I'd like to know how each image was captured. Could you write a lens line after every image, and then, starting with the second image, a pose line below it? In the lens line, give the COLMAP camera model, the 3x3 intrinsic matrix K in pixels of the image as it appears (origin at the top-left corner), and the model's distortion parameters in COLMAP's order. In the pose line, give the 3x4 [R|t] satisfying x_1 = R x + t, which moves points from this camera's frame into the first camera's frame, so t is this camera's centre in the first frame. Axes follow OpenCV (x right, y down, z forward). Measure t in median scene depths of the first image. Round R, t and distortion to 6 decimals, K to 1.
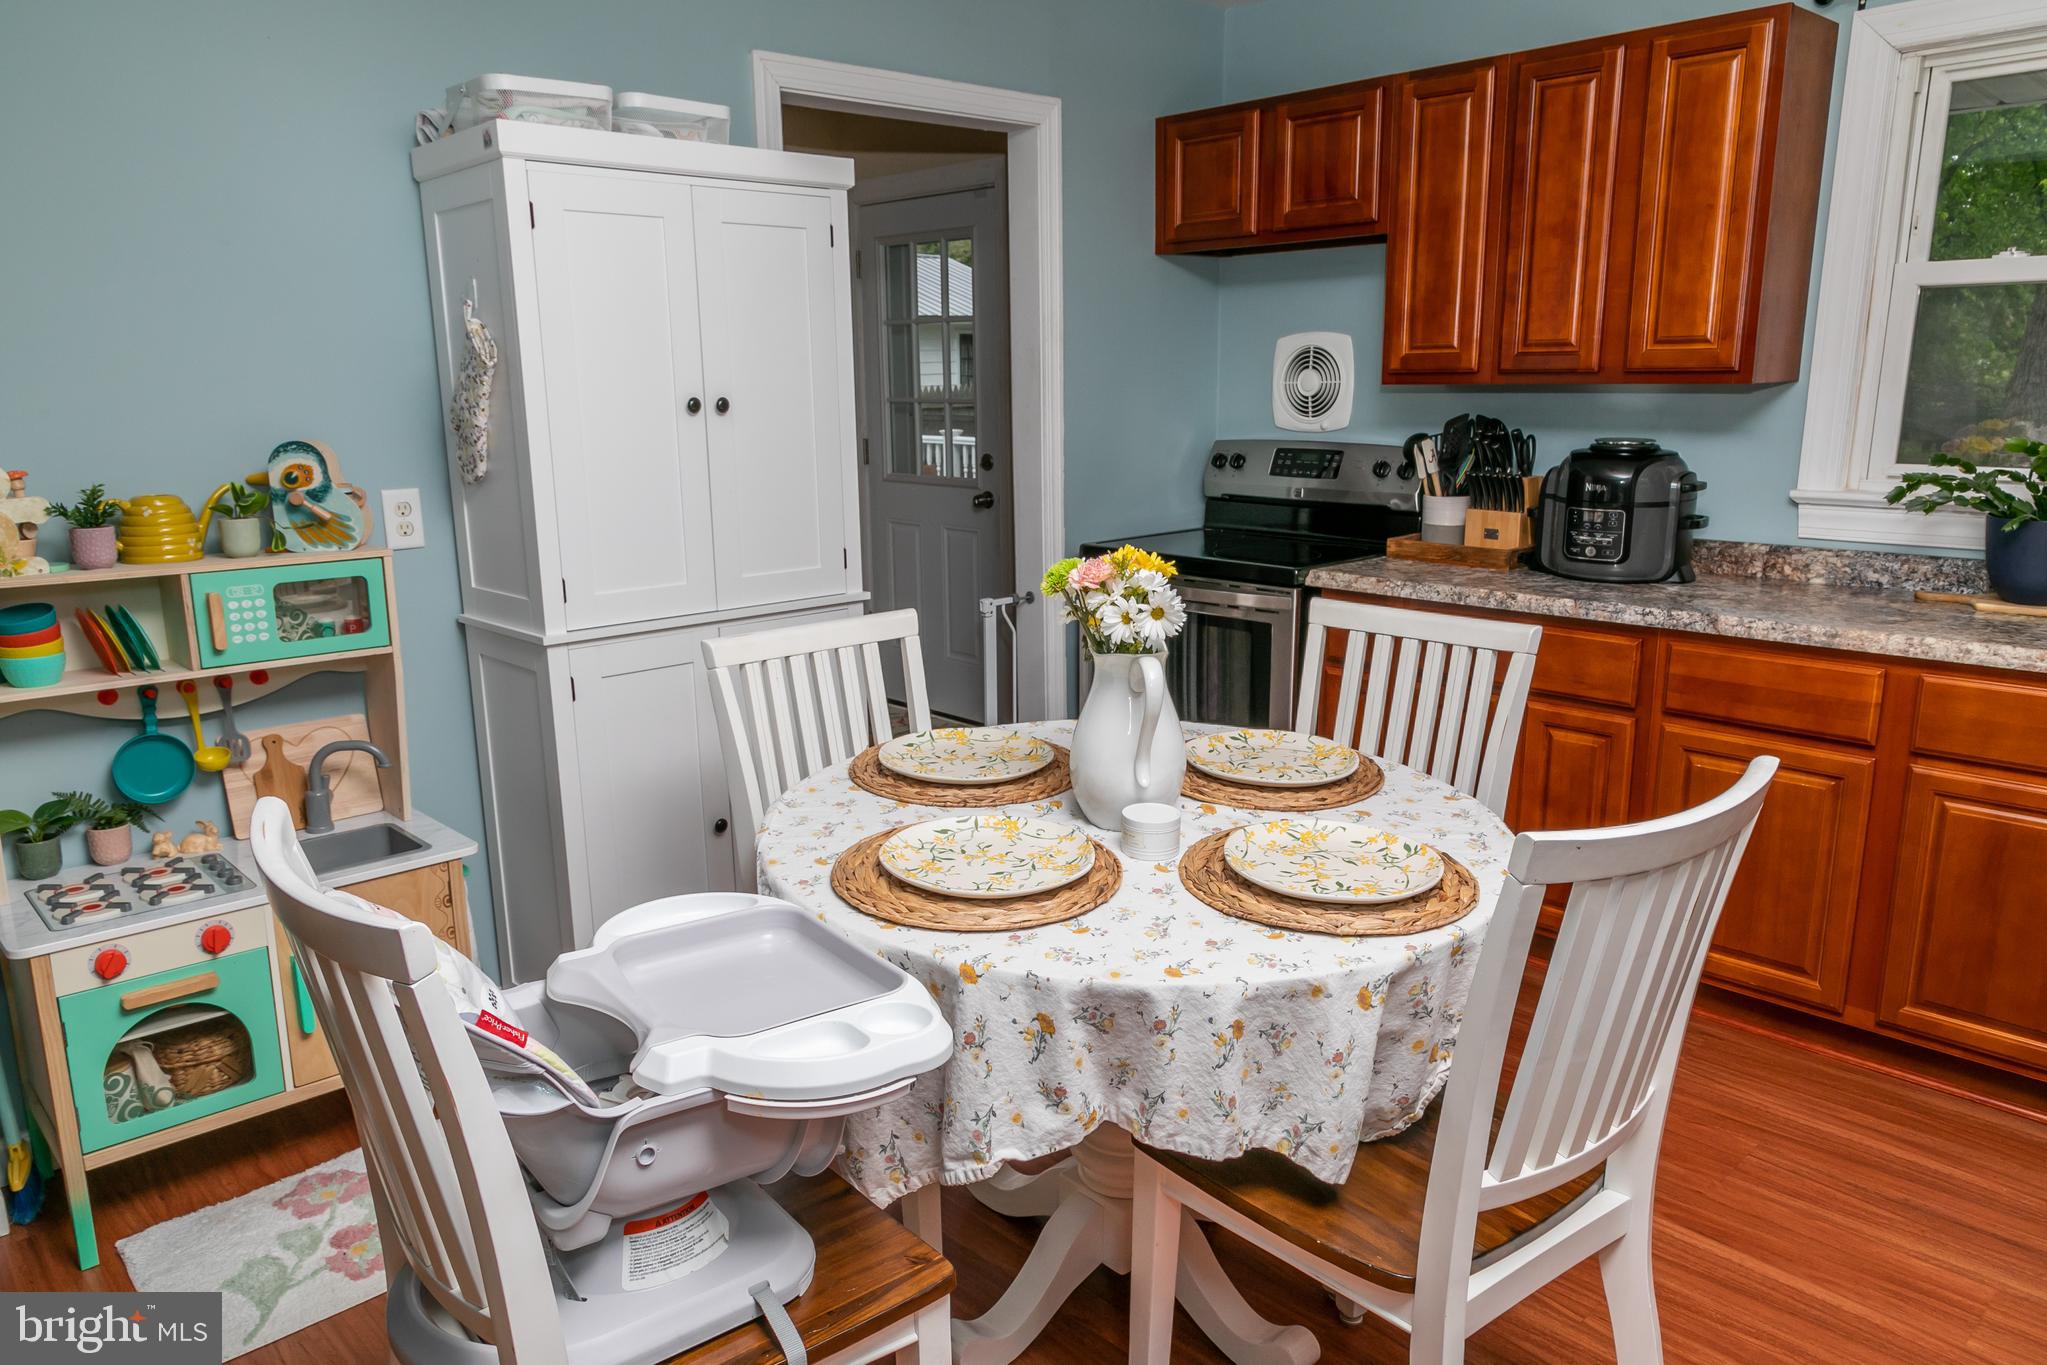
lens RADIAL K [[1399.5, 0, 1015.3], [0, 1399.5, 704.1], [0, 0, 1]] dist [0.002245, 0.002191]
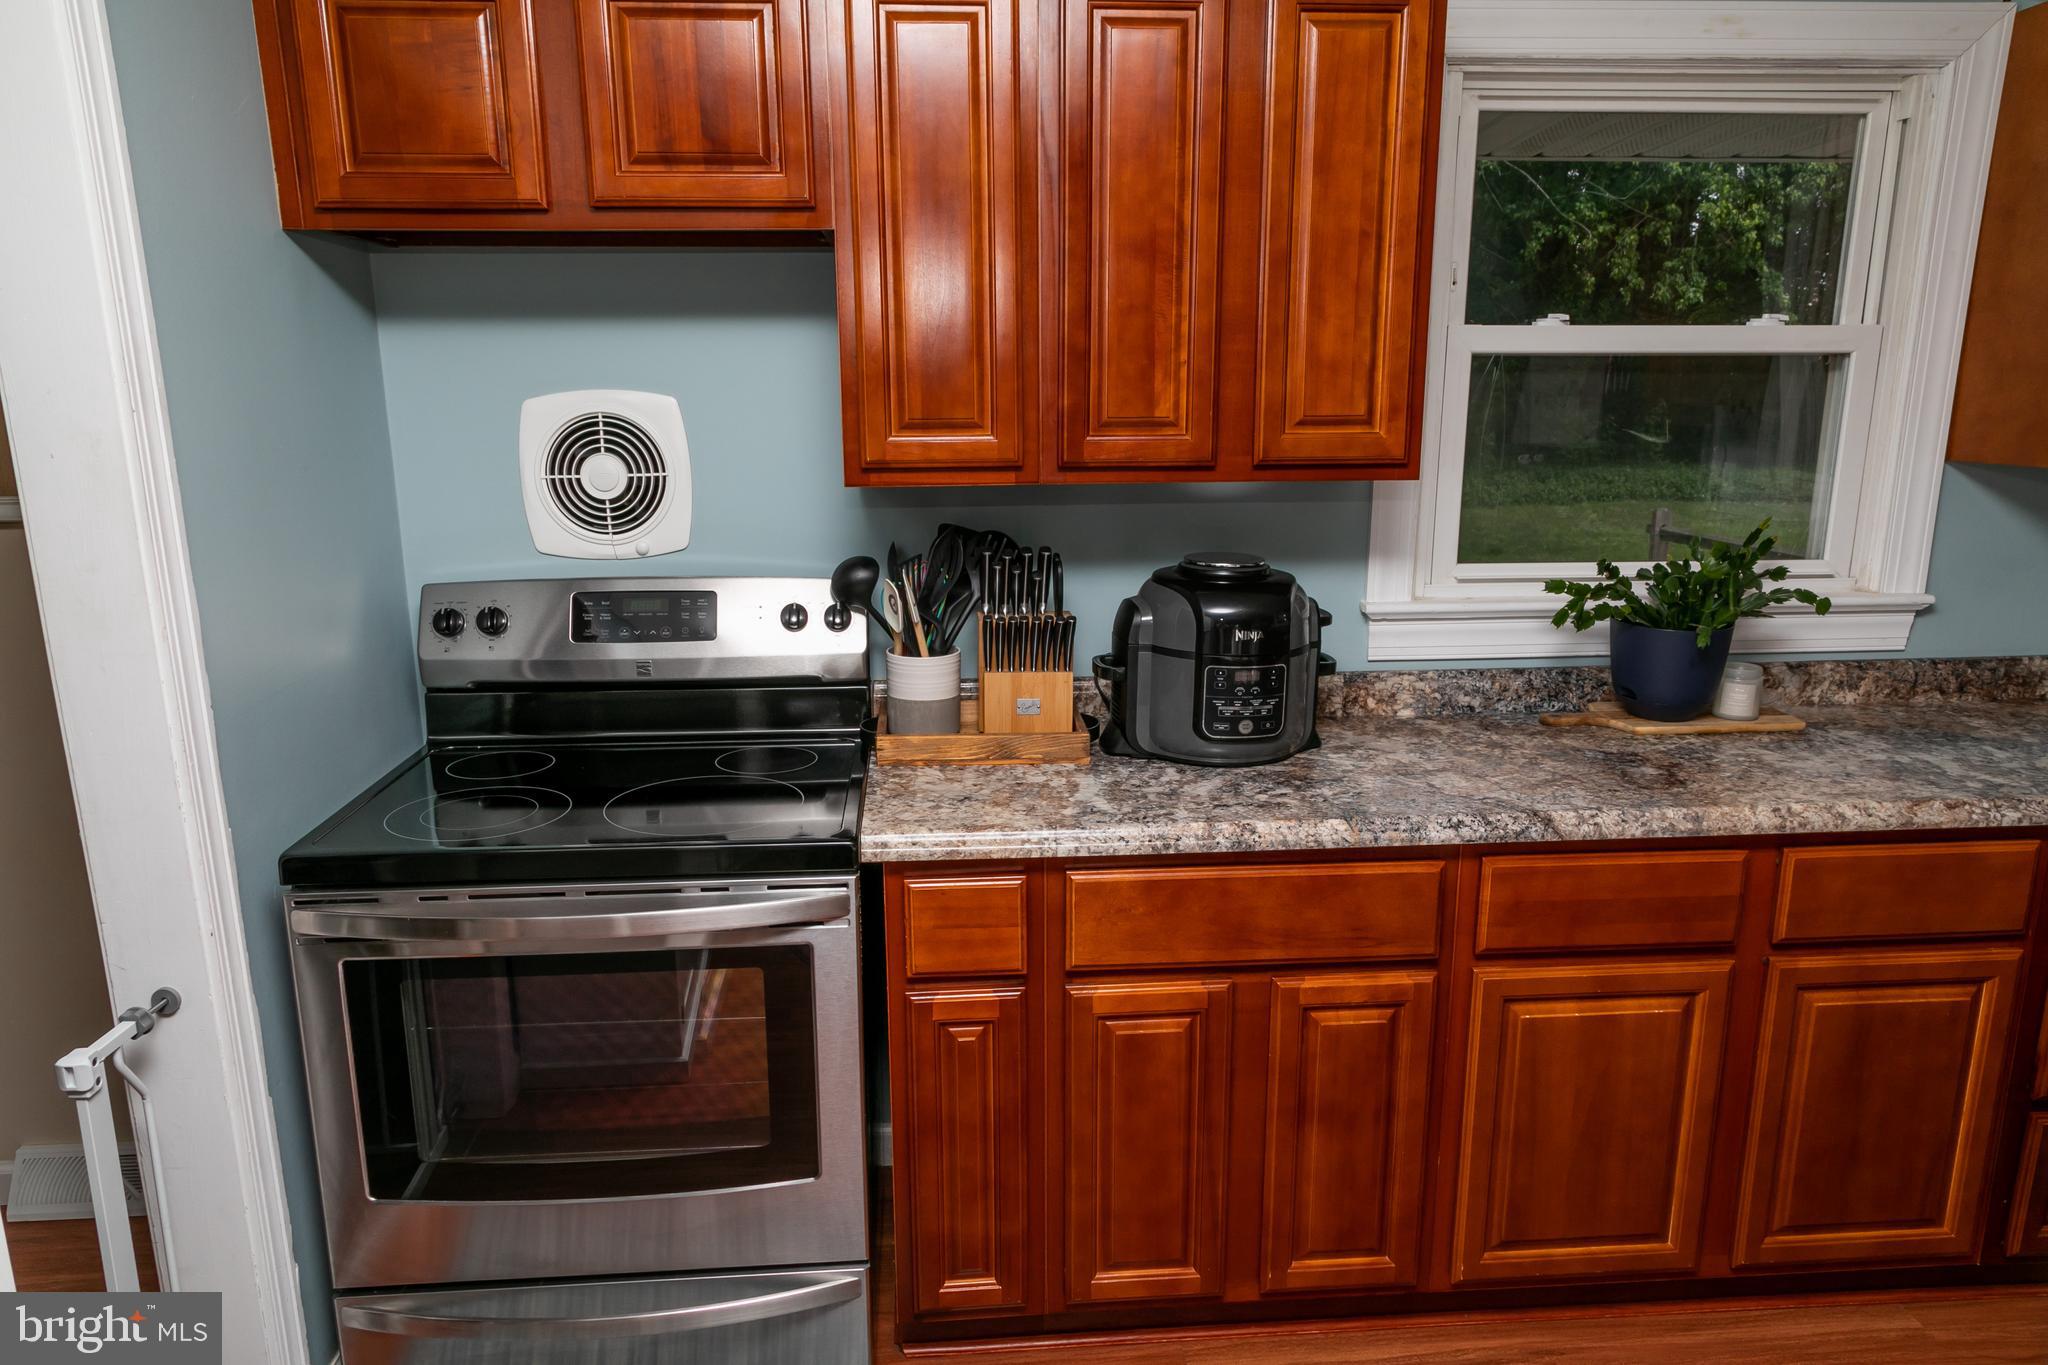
lens RADIAL K [[1356.0, 0, 1024.0], [0, 1356.0, 682.5], [0, 0, 1]] dist [0.001533, 0.004255]
pose [[0.631861, -0.157626, 0.758885, -0.153349], [0.176968, 0.982580, 0.056742, -0.186486], [-0.754608, 0.098446, 0.648748, 0.652990]]
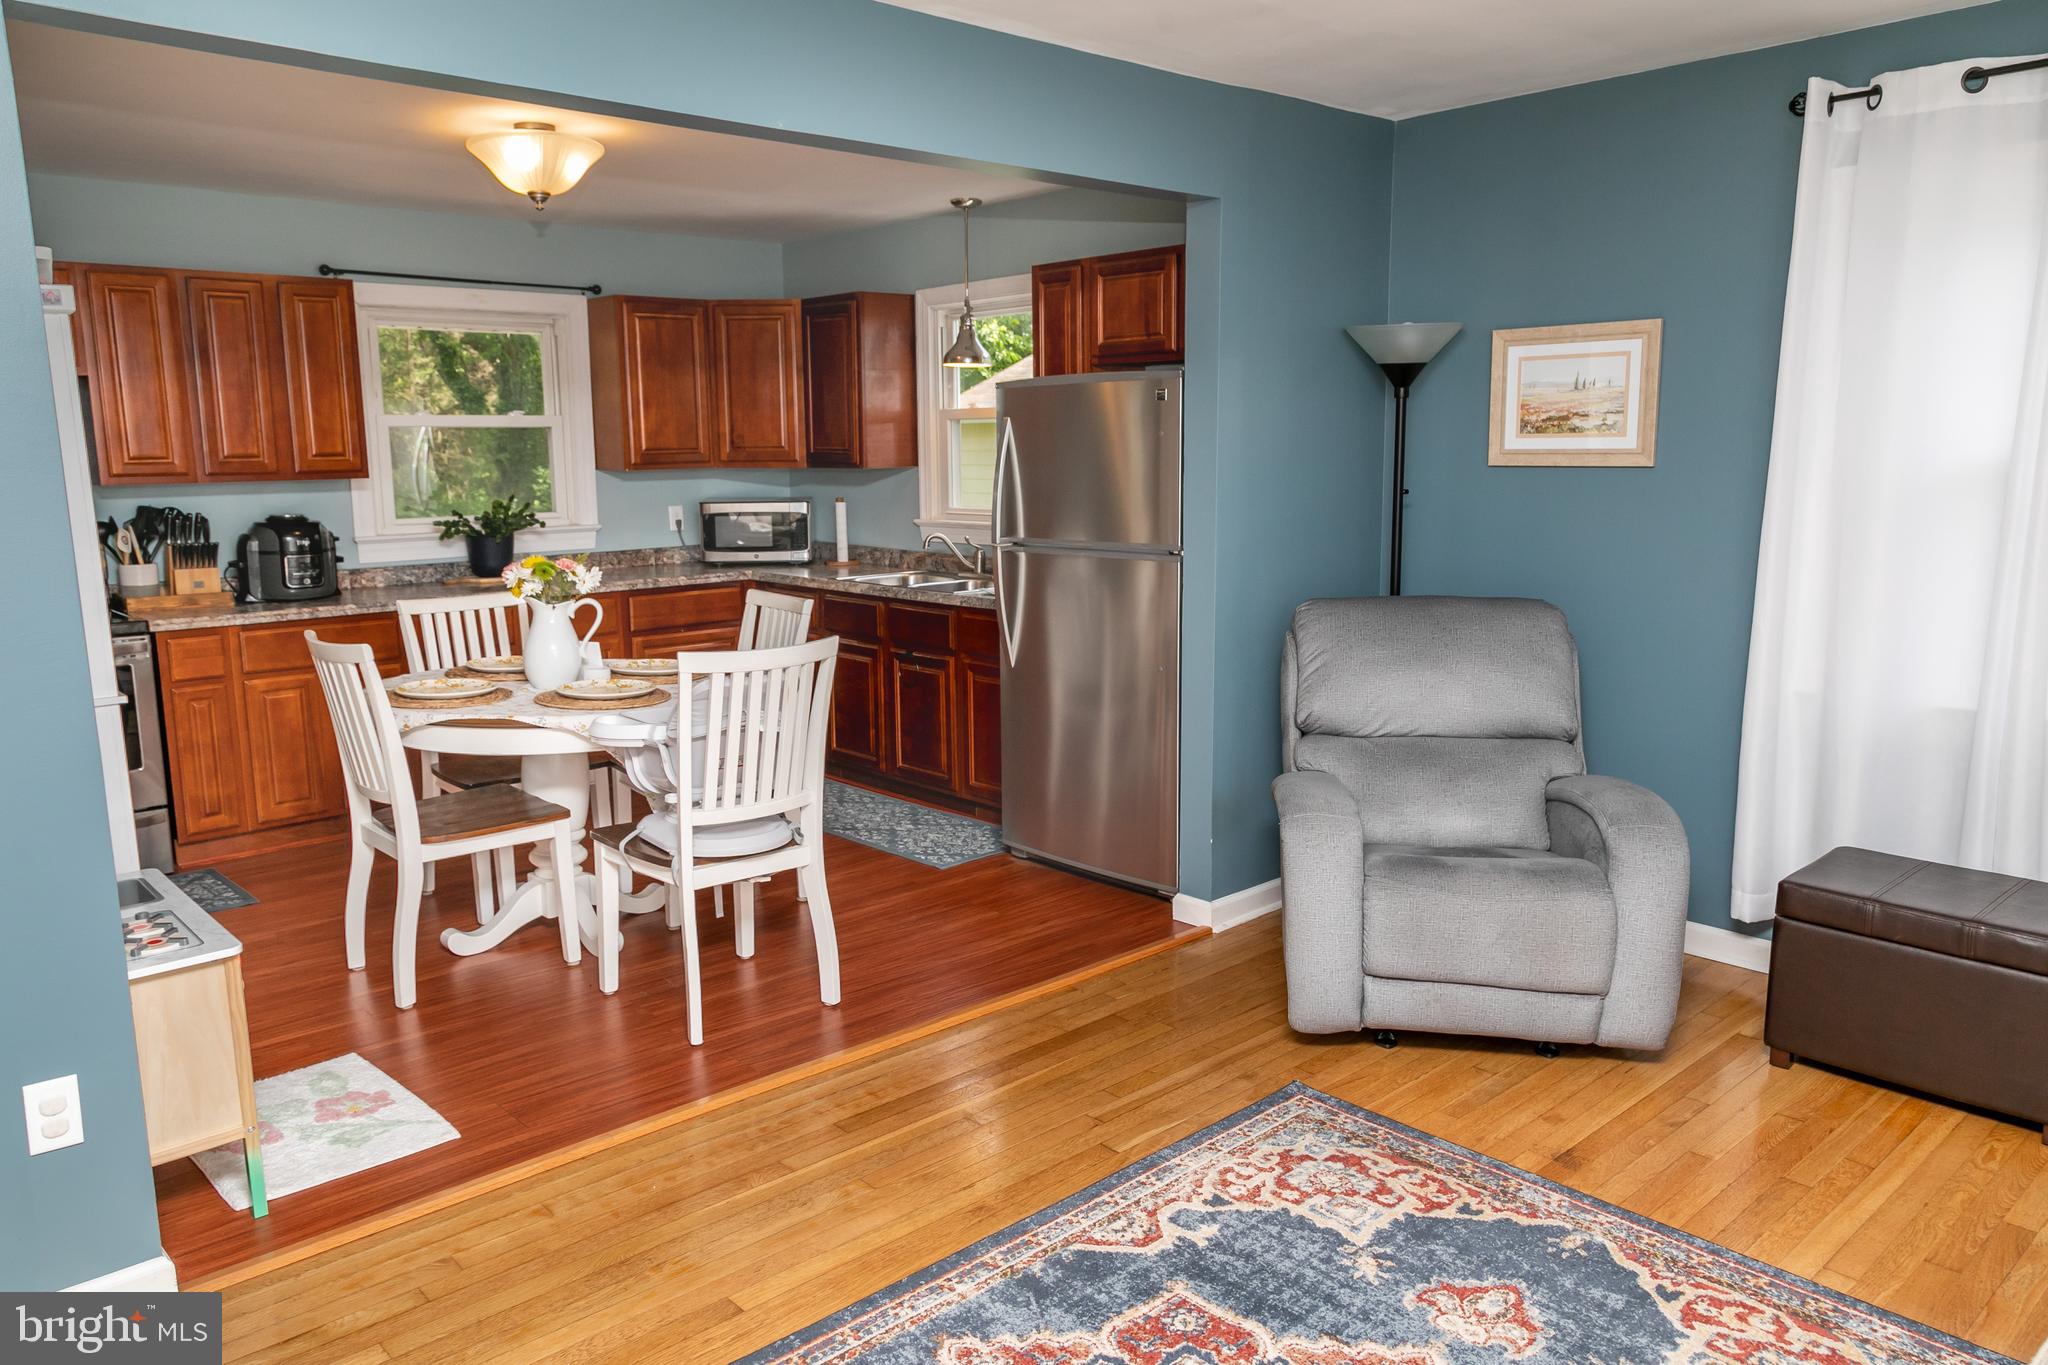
lens RADIAL K [[1438.2, 0, 1024.0], [0, 1438.2, 682.5], [0, 0, 1]] dist [0.004922, 0.005908]
pose [[0.006298, -0.156925, 0.987590, -1.265635], [0.242547, 0.958358, 0.150734, -0.046307], [-0.970119, 0.238587, 0.044097, 0.141887]]
